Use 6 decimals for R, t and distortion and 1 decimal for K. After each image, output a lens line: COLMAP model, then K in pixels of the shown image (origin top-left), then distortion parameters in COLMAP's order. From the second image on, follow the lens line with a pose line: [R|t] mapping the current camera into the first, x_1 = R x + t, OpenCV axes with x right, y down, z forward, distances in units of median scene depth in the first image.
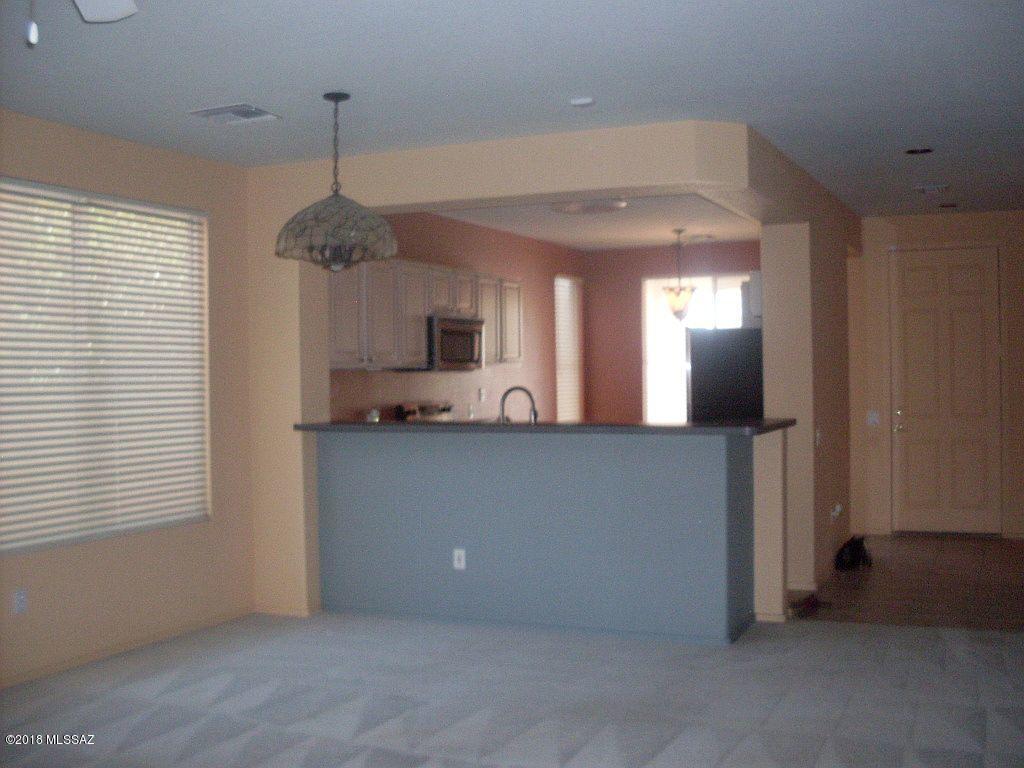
lens RADIAL K [[1126.4, 0, 512.7], [0, 1126.4, 384.2], [0, 0, 1]] dist [-0.132287, 0.000000]
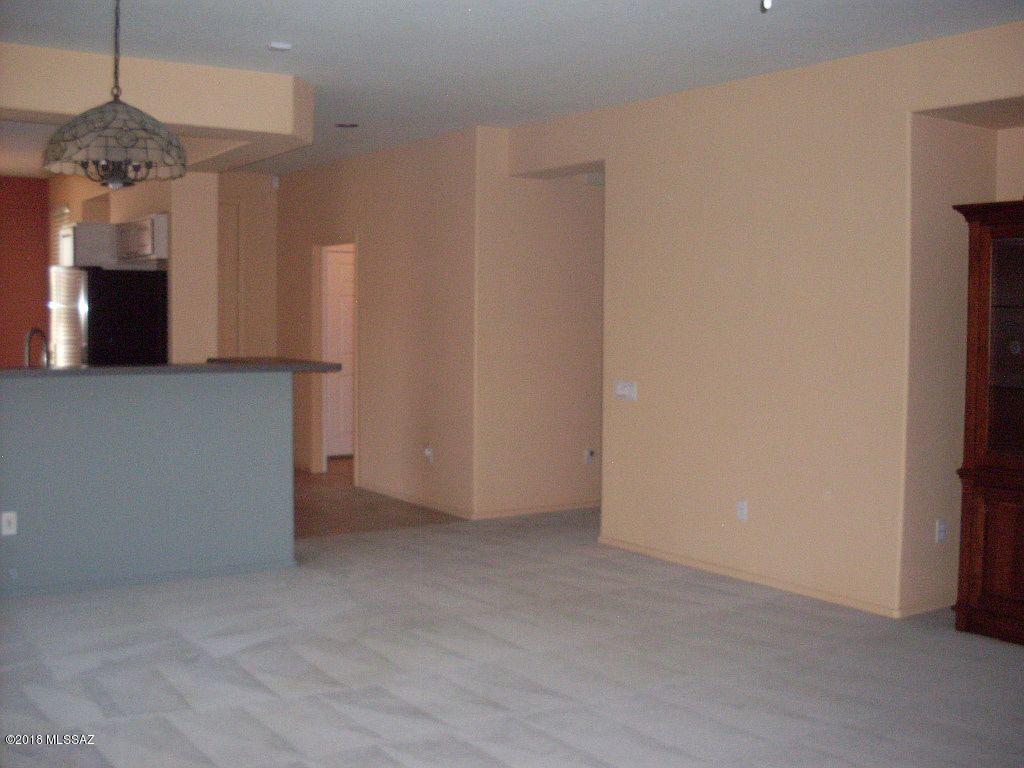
lens RADIAL K [[1126.4, 0, 514.1], [0, 1126.4, 385.3], [0, 0, 1]] dist [-0.132287, 0.000000]
pose [[0.520743, -0.037243, 0.852901, -0.702179], [-0.006543, 0.998845, 0.047611, 0.007101], [-0.853688, -0.030373, 0.519898, 0.283987]]
